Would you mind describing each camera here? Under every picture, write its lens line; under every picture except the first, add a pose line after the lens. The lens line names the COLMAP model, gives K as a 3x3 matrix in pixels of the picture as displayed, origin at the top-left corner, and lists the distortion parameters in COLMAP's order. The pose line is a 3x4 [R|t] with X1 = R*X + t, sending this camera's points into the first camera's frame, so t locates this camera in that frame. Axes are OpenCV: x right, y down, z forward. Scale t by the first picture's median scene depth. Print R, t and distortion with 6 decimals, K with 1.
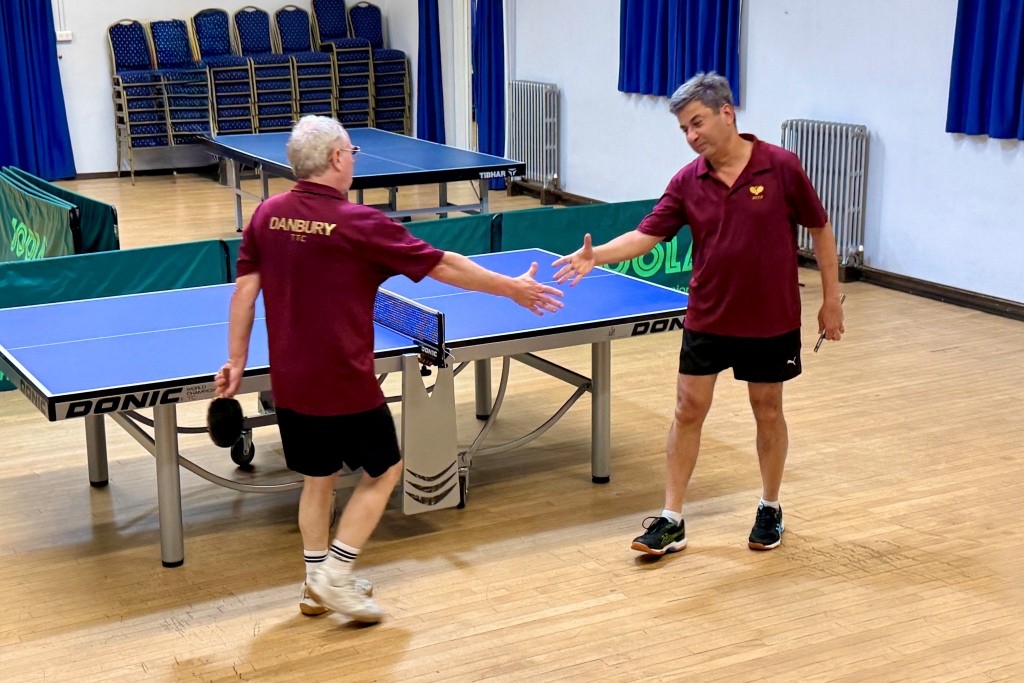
lens RADIAL K [[1616.7, 0, 507.8], [0, 1616.7, 346.4], [0, 0, 1]] dist [0.082926, 0.000000]
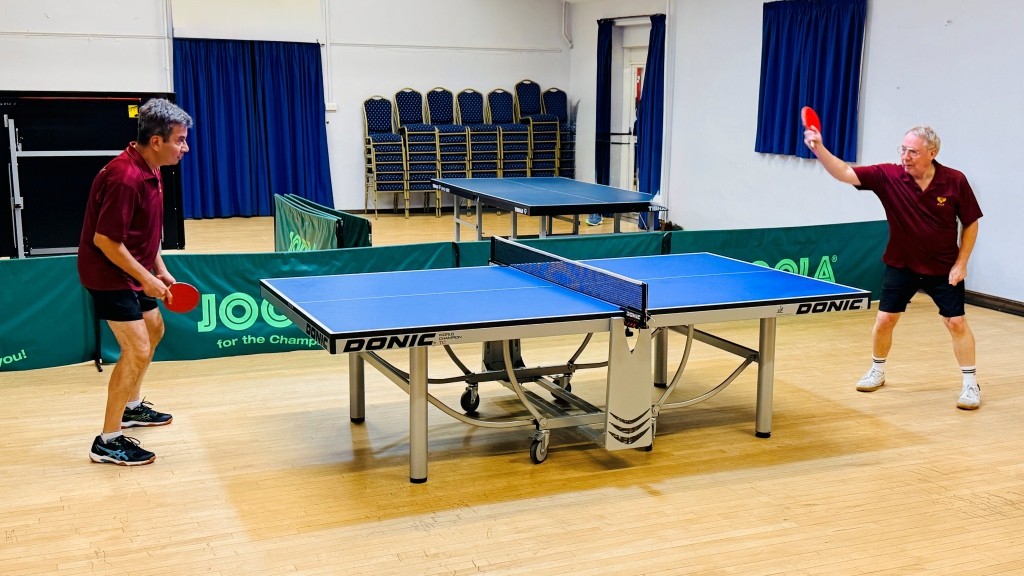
lens RADIAL K [[1209.5, 0, 540.2], [0, 1209.5, 295.2], [0, 0, 1]] dist [0.064303, 0.000000]
pose [[0.996309, 0.036462, -0.077710, -0.044546], [-0.041331, 0.997220, -0.062001, 0.043465], [0.075233, 0.064984, 0.995046, 0.079457]]
